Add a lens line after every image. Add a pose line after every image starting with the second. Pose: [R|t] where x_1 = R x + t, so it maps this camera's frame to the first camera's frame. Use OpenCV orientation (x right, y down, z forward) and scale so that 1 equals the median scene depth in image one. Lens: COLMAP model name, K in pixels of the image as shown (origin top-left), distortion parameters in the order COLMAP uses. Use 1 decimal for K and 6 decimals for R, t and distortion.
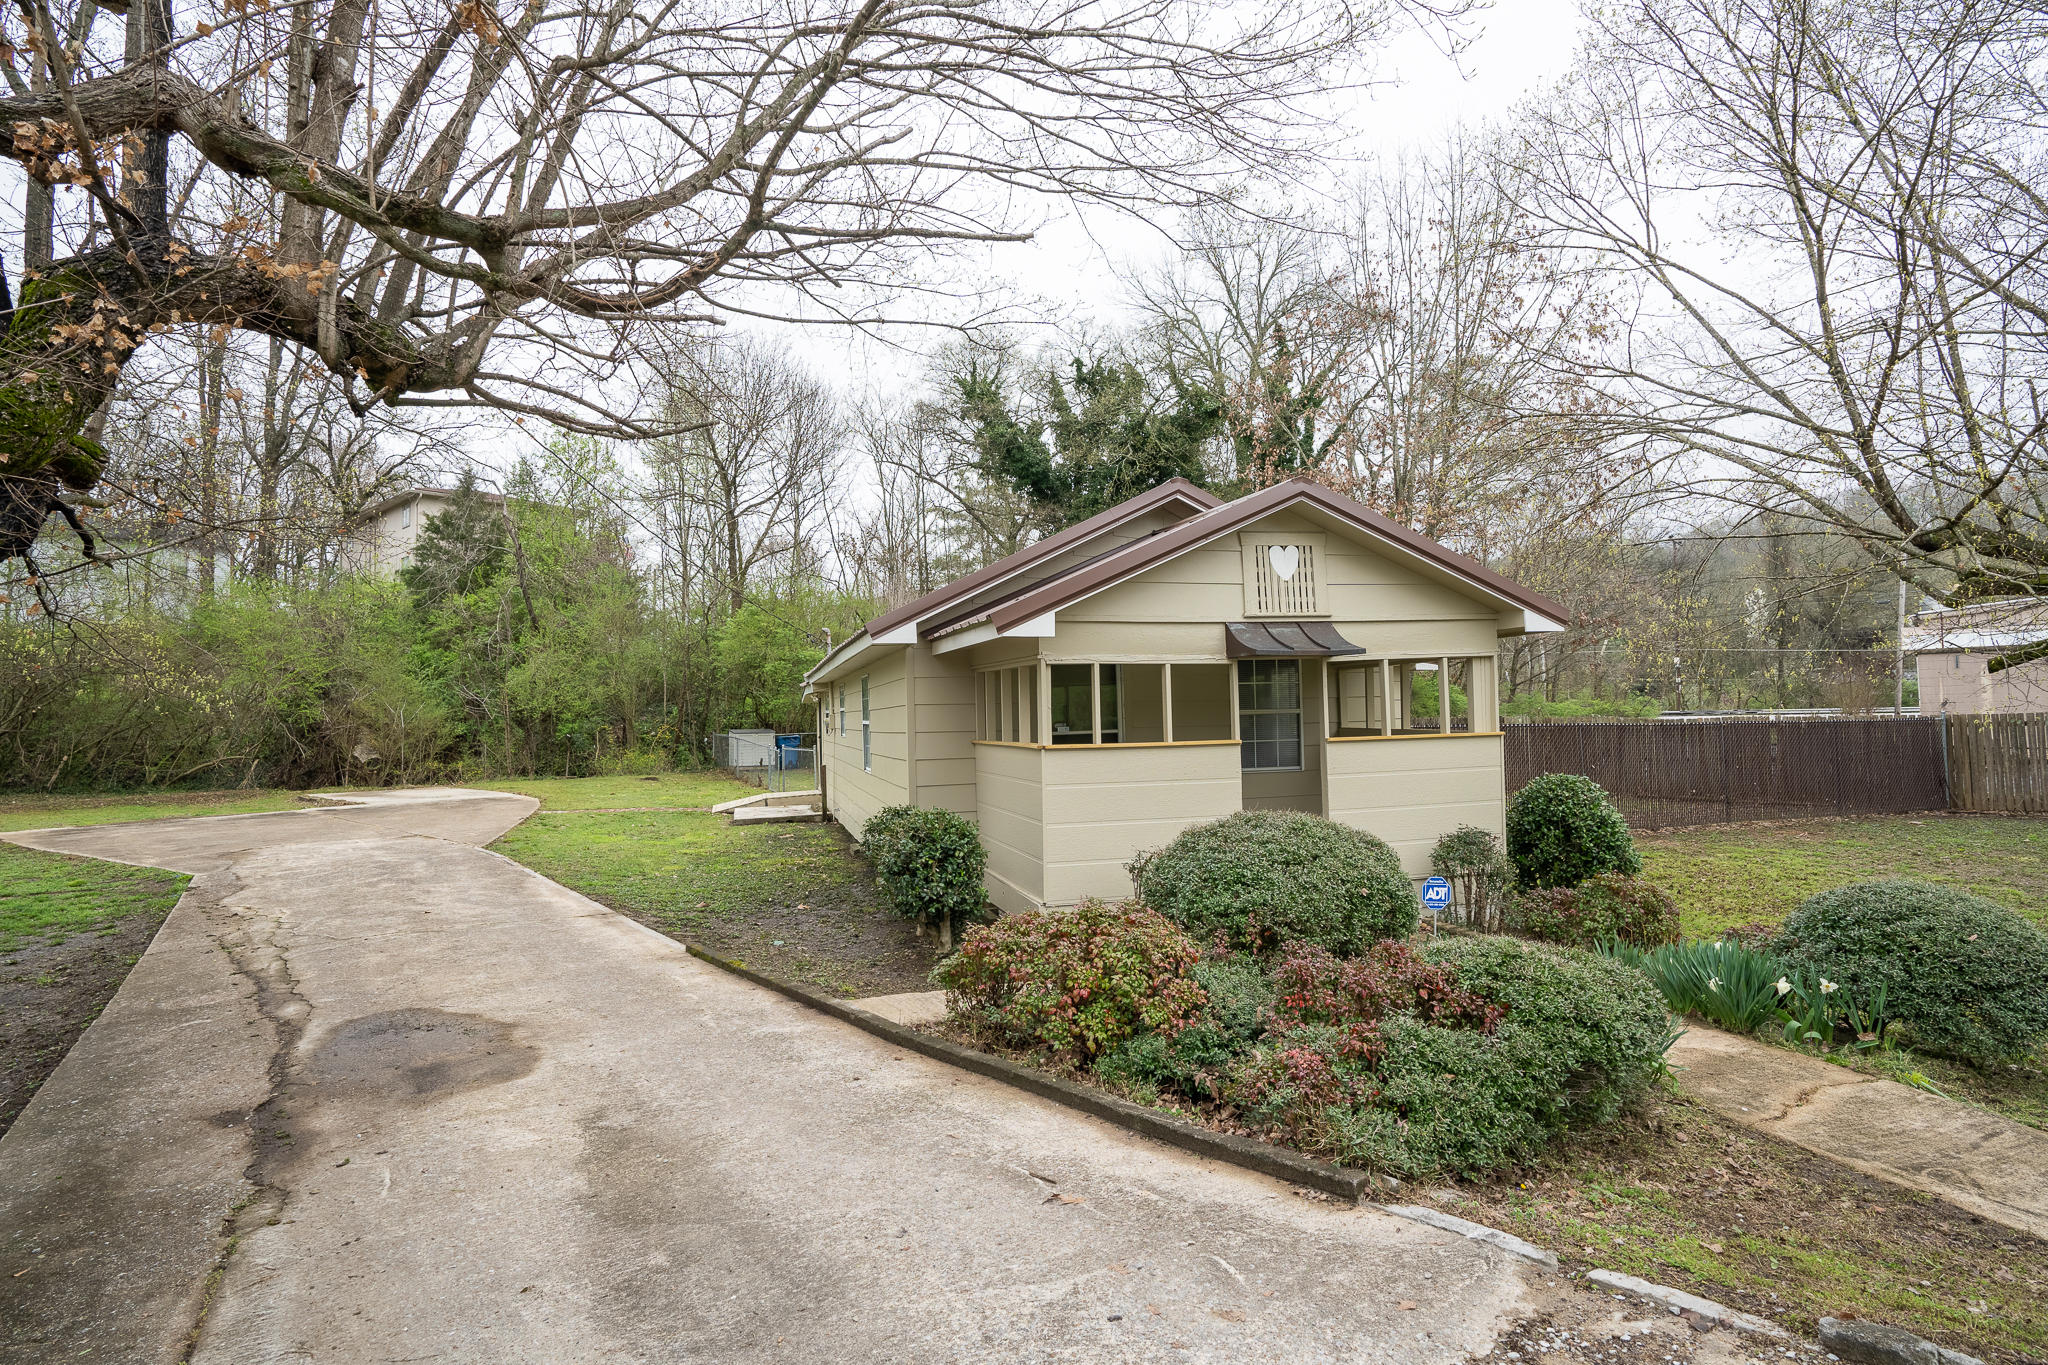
lens RADIAL K [[1006.7, 0, 1024.0], [0, 1006.7, 682.5], [0, 0, 1]] dist [-0.033075, 0.000576]
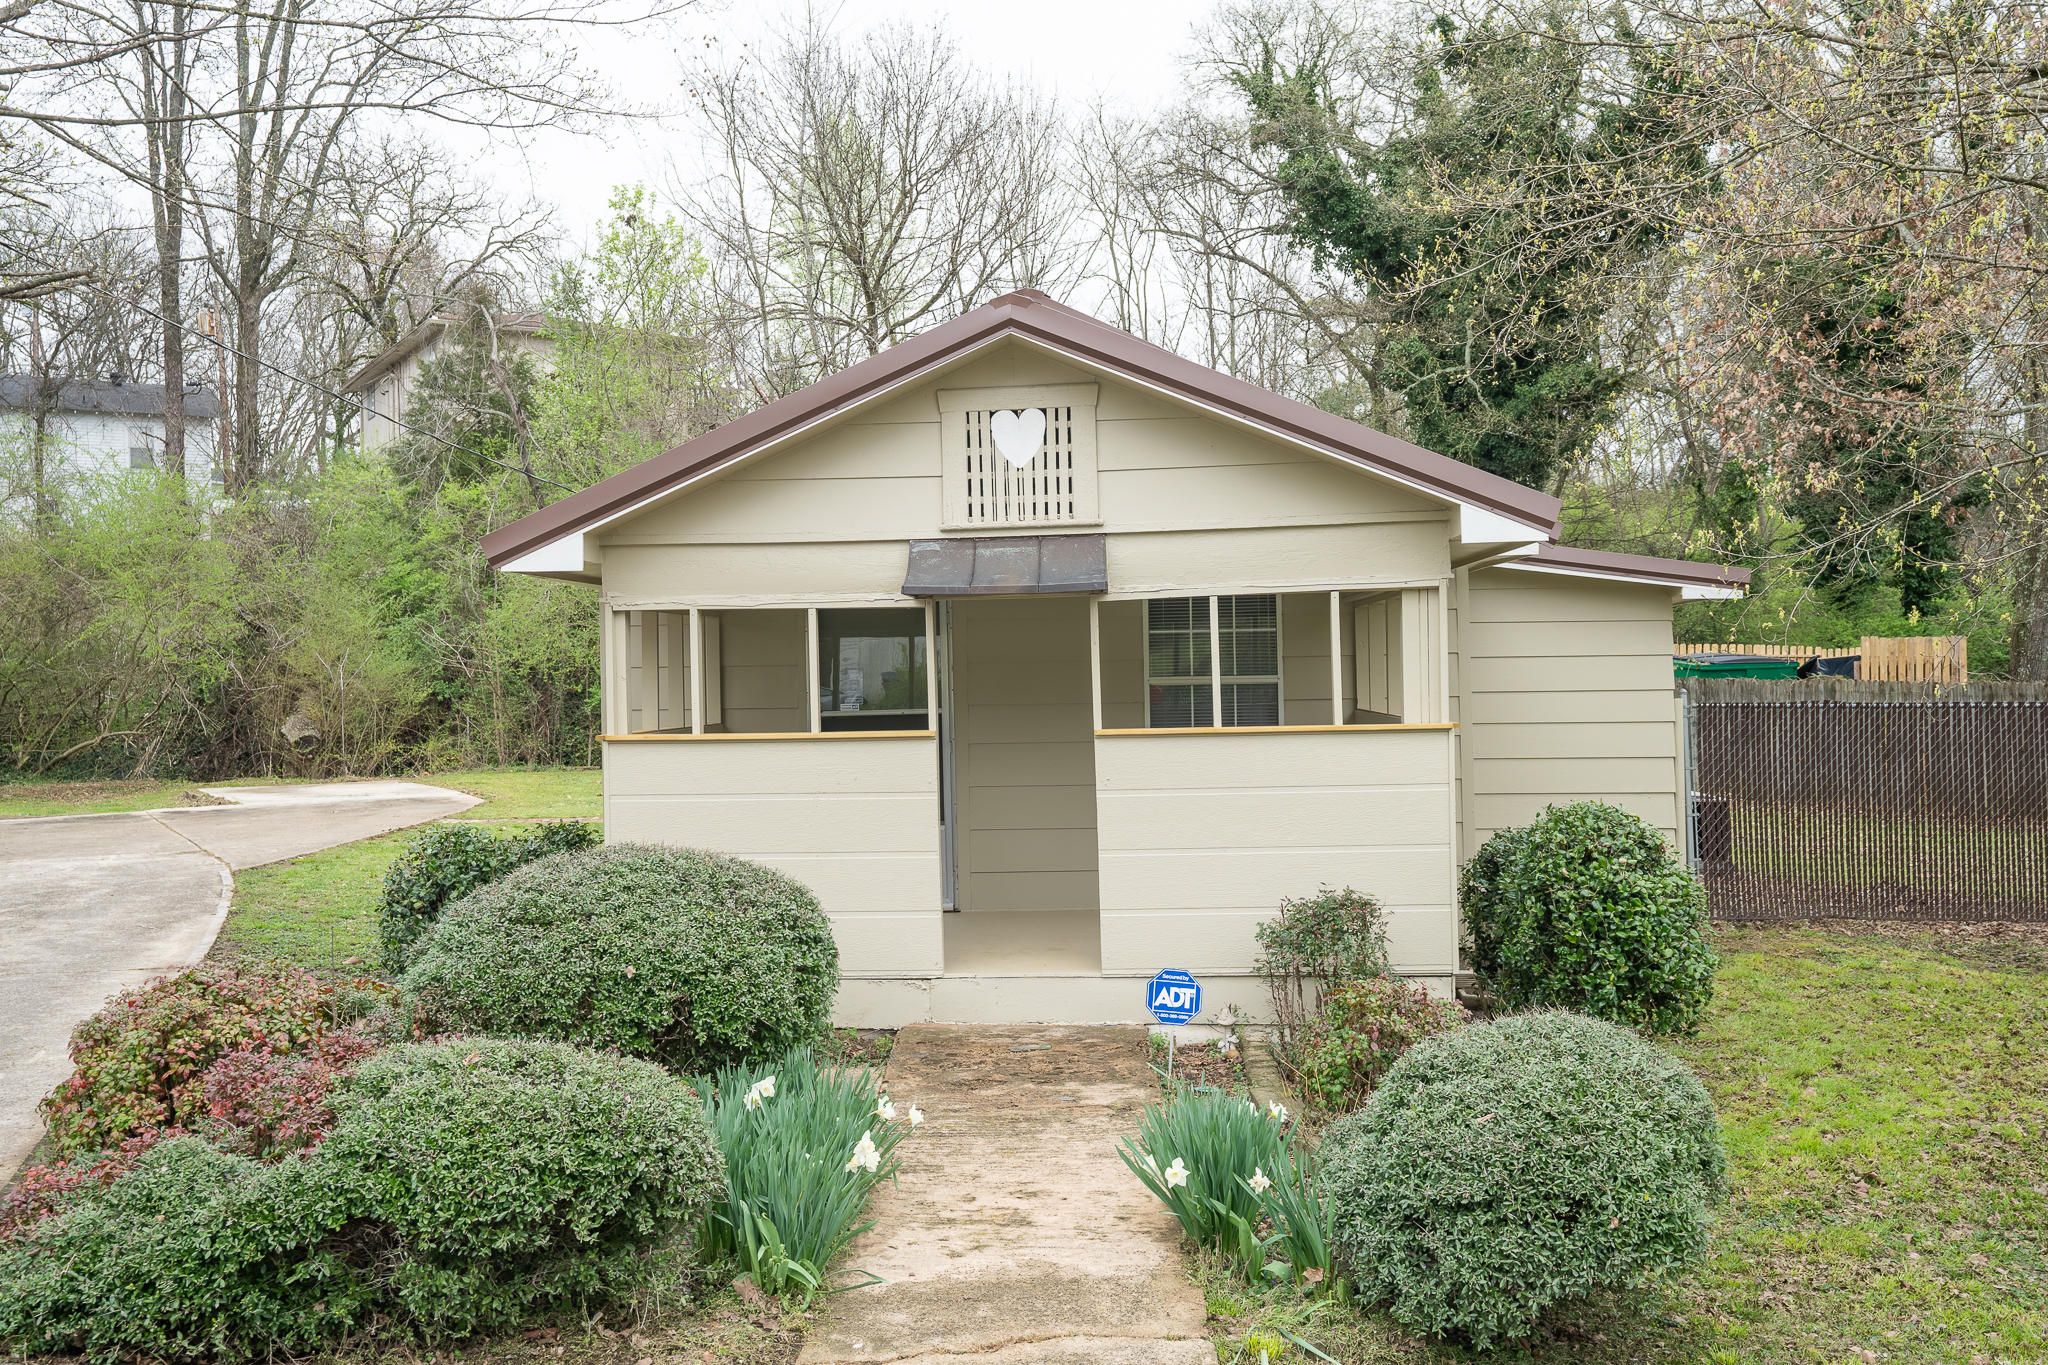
lens RADIAL K [[1763.5, 0, 1024.0], [0, 1763.5, 682.5], [0, 0, 1]] dist [0.040572, -0.004217]
pose [[0.957880, 0.004475, -0.287133, 0.544810], [0.007384, 0.999164, 0.040204, -0.014889], [0.287073, -0.040631, 0.957046, -0.015162]]
